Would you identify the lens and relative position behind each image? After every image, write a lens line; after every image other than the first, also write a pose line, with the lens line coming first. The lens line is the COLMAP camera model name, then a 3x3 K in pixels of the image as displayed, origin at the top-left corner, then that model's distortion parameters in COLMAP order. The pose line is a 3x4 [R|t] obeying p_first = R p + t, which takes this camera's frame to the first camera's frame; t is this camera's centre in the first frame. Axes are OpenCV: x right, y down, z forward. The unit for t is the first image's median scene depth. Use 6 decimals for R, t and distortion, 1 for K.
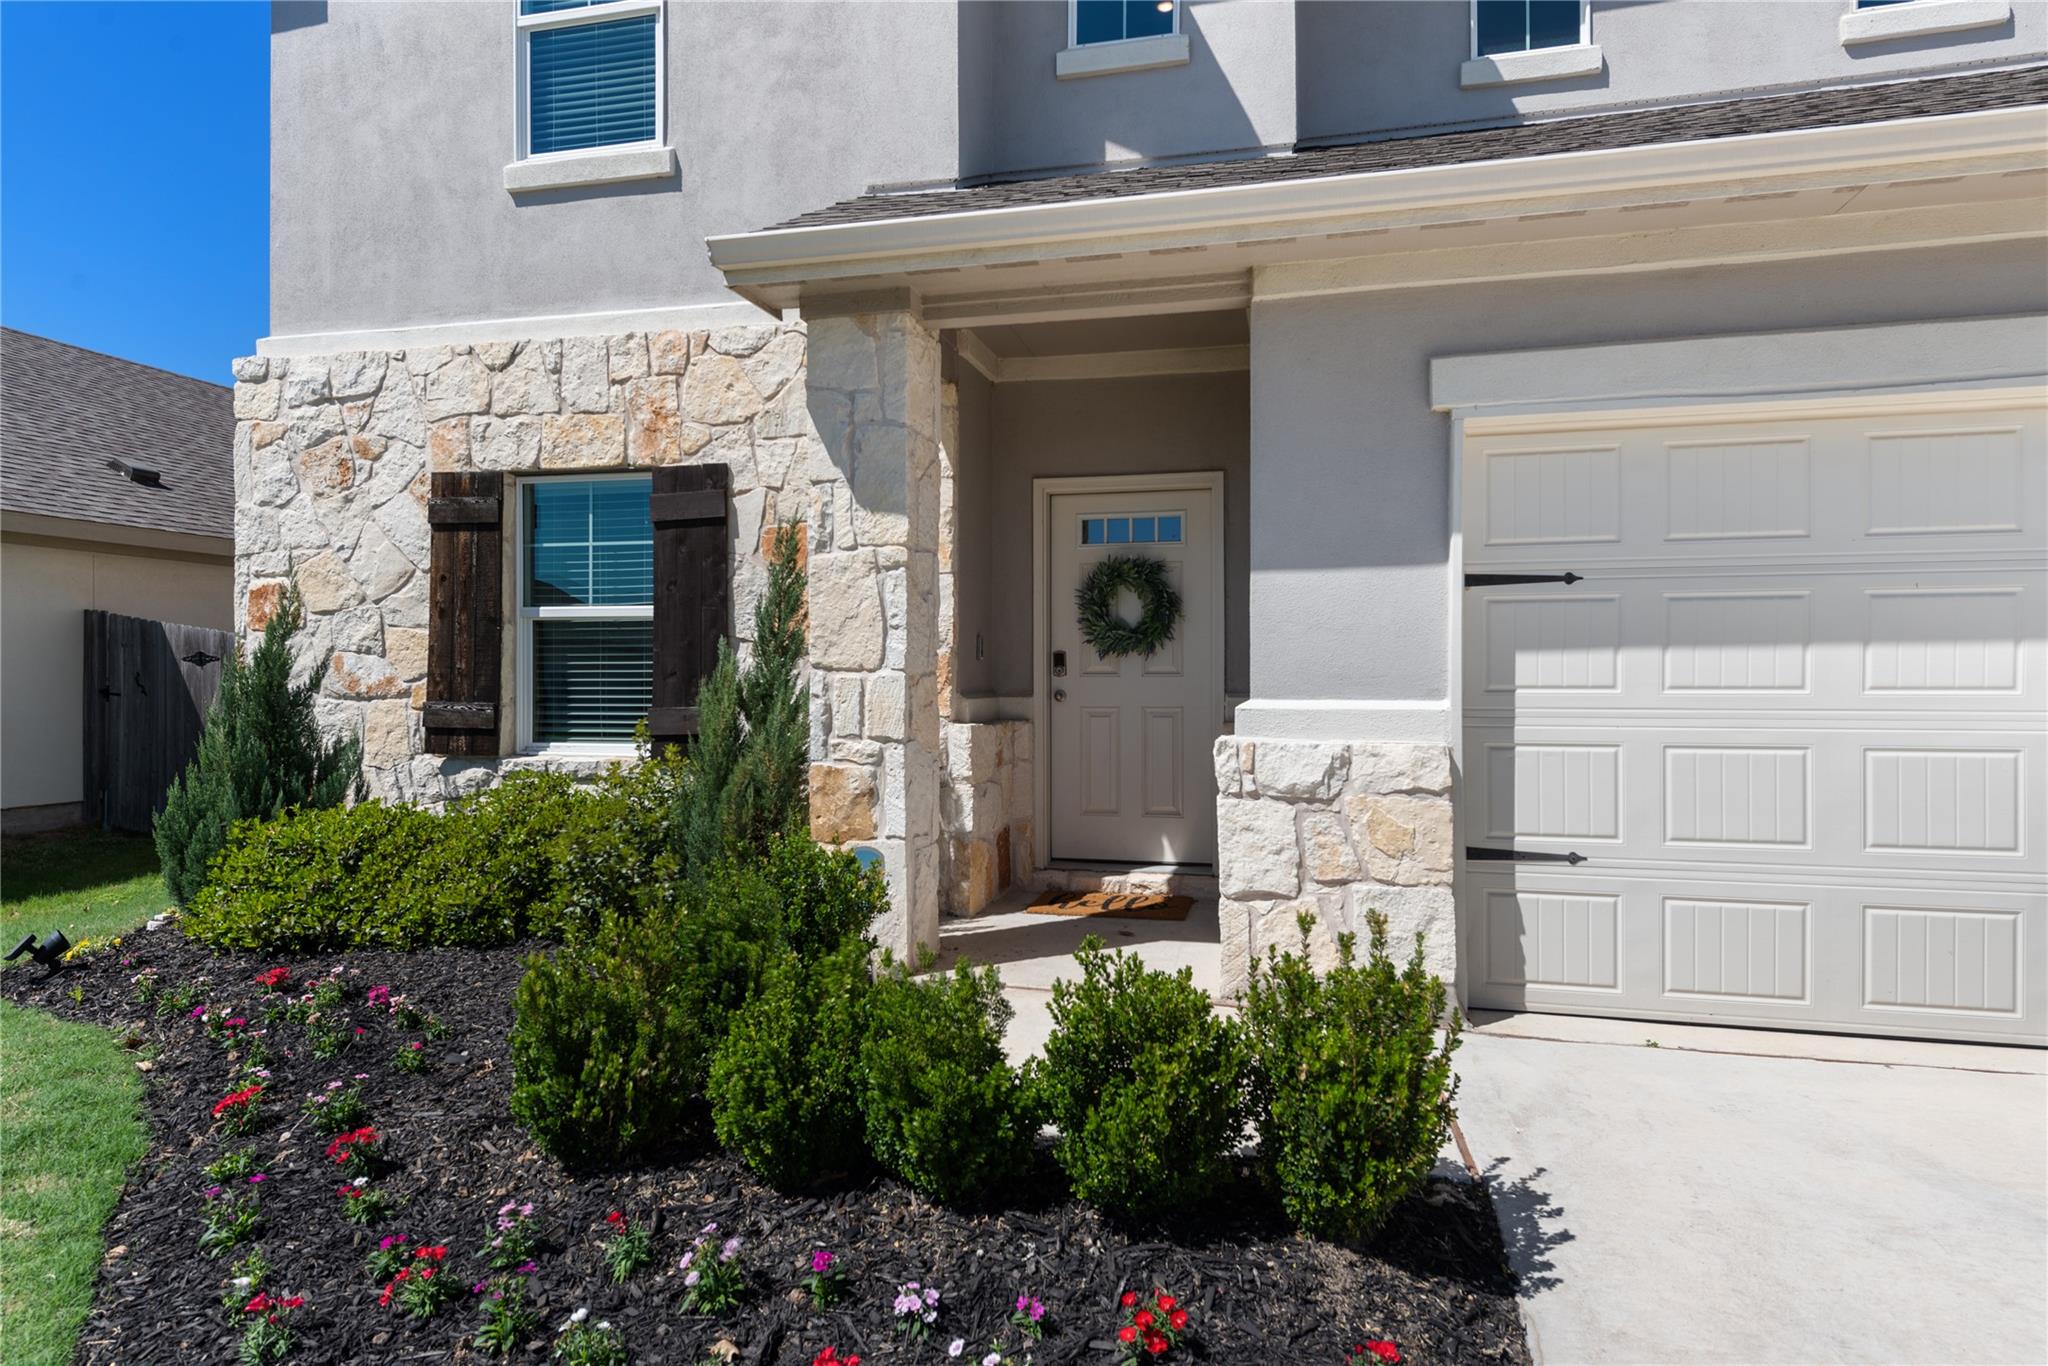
lens RADIAL K [[1136.1, 0, 1031.0], [0, 1136.1, 667.0], [0, 0, 1]] dist [0.011632, -0.000220]
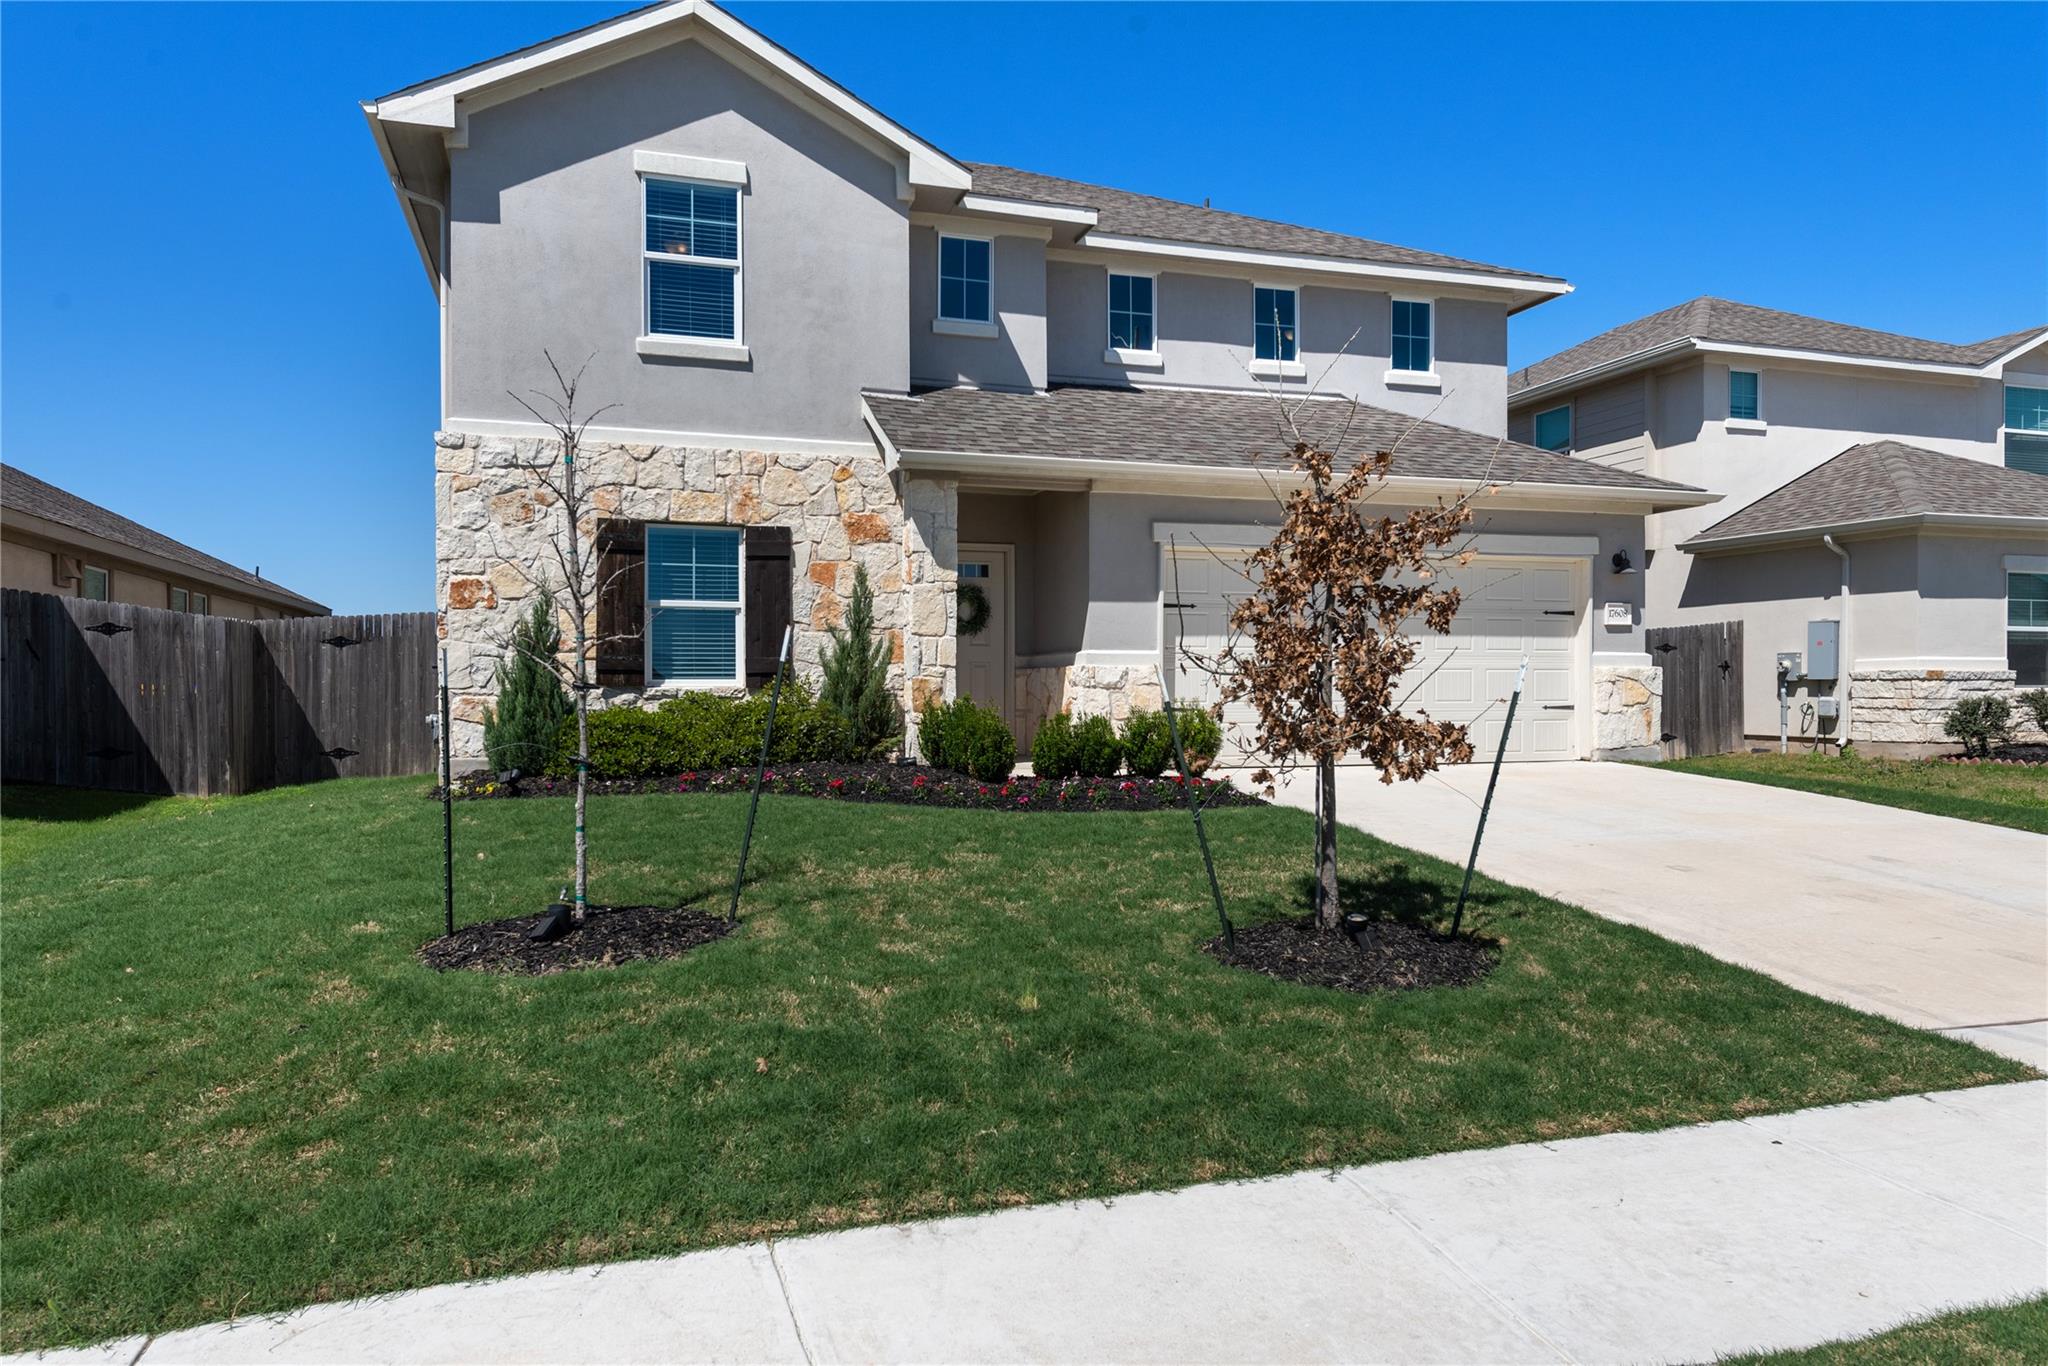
lens RADIAL K [[1364.1, 0, 1024.0], [0, 1364.1, 683.0], [0, 0, 1]] dist [0.008553, 0.001413]
pose [[0.856864, 0.002307, 0.515538, -1.049276], [-0.003240, 0.999994, 0.000911, 0.069993], [-0.515533, -0.002451, 0.856867, -1.068149]]
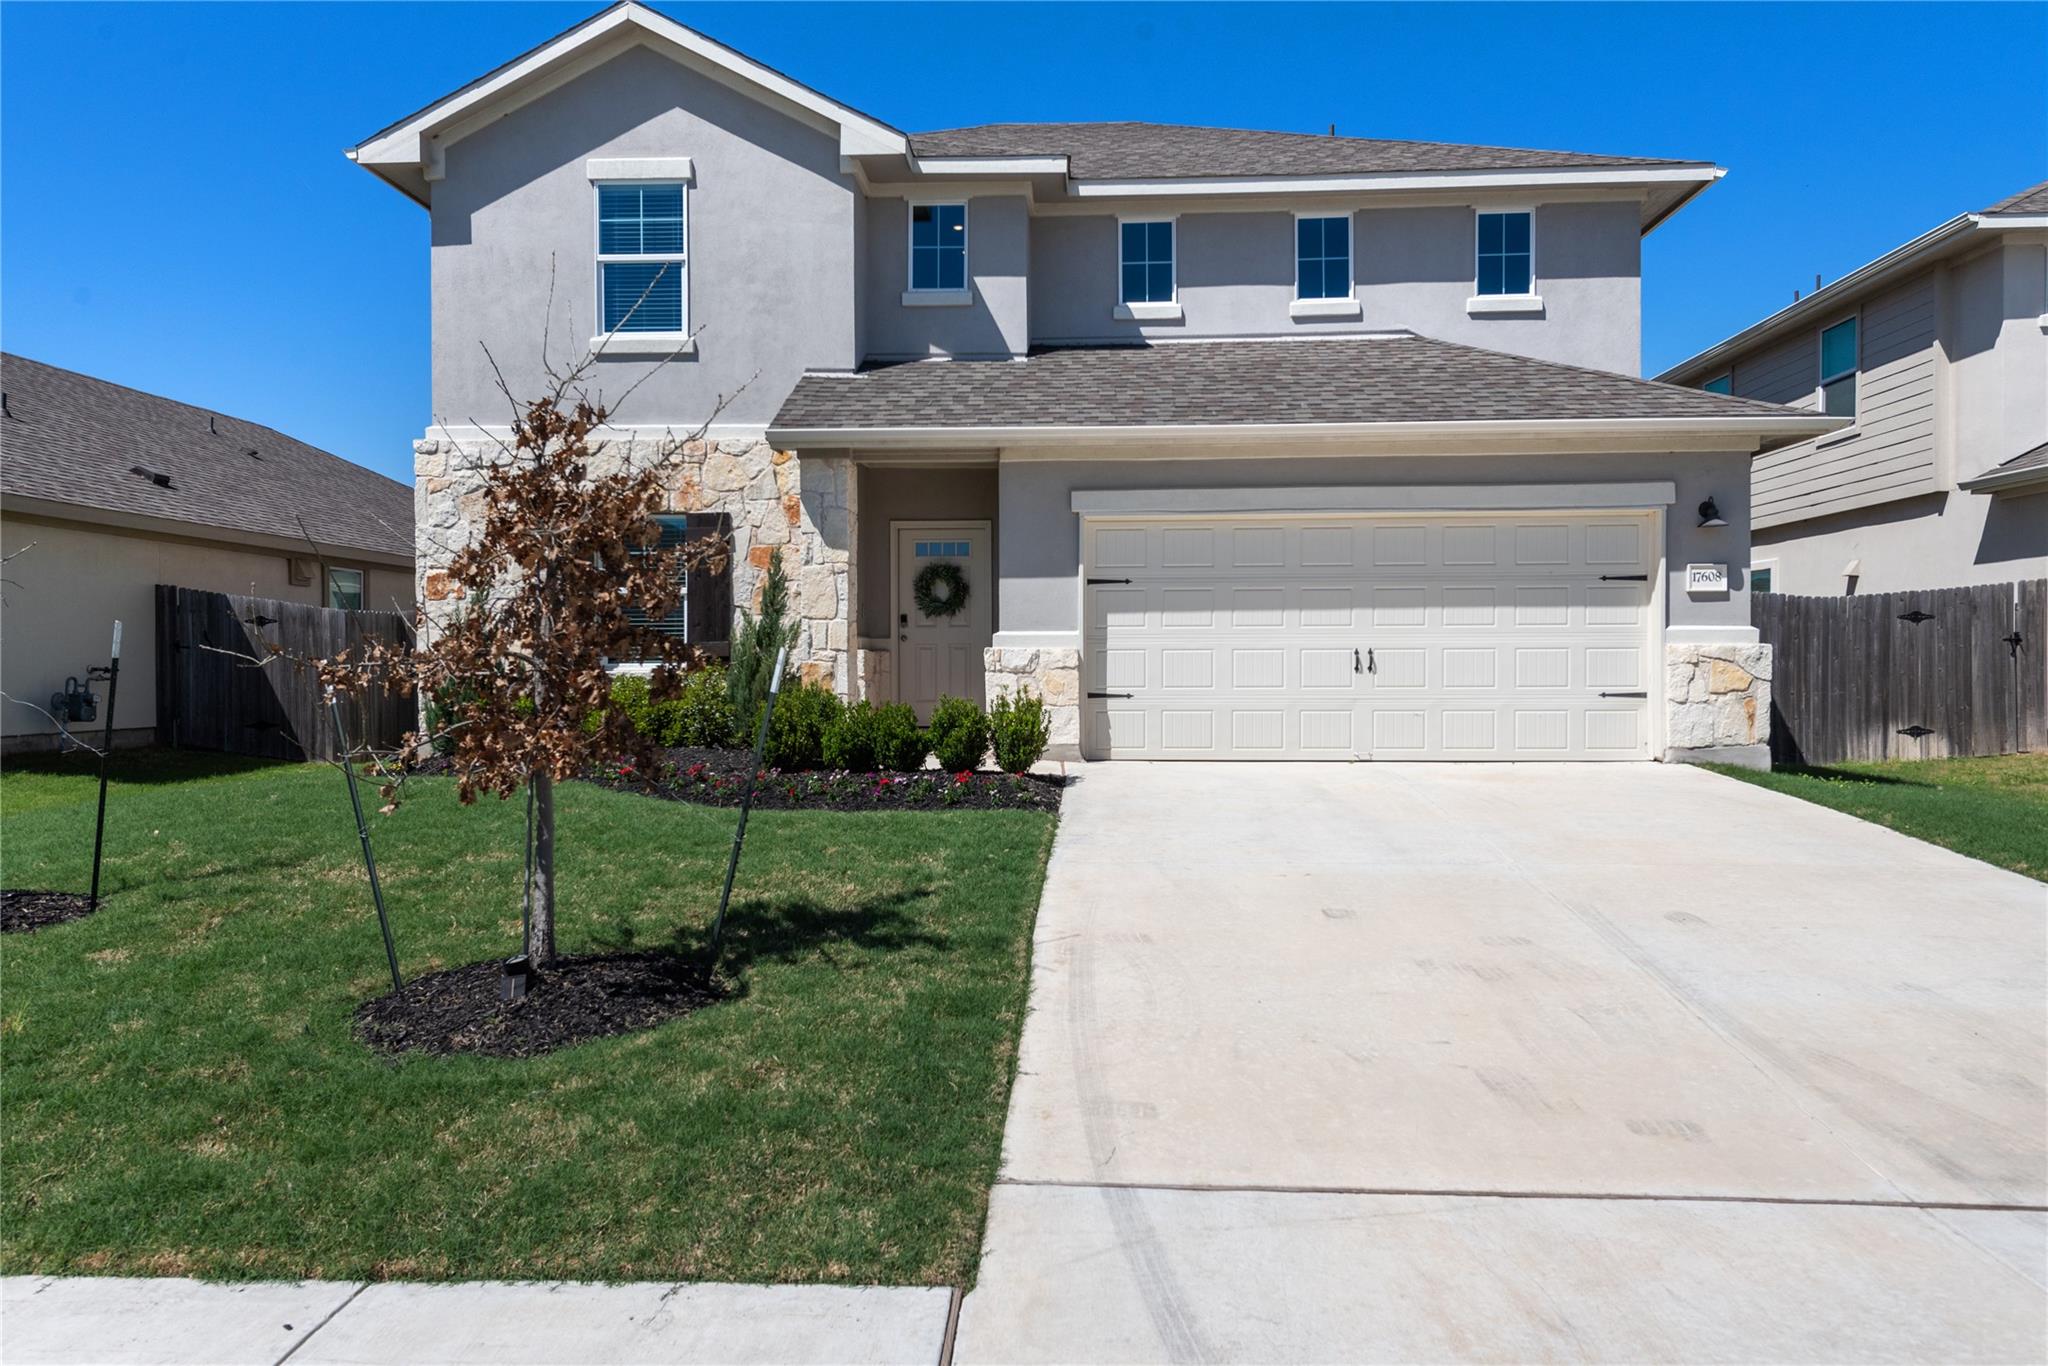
lens RADIAL K [[1329.8, 0, 1031.6], [0, 1329.8, 665.2], [0, 0, 1]] dist [0.008142, -0.002004]
pose [[0.983666, -0.002360, 0.179985, -0.166050], [0.000765, 0.999960, 0.008930, 0.052071], [-0.179999, -0.008647, 0.983629, -1.208194]]
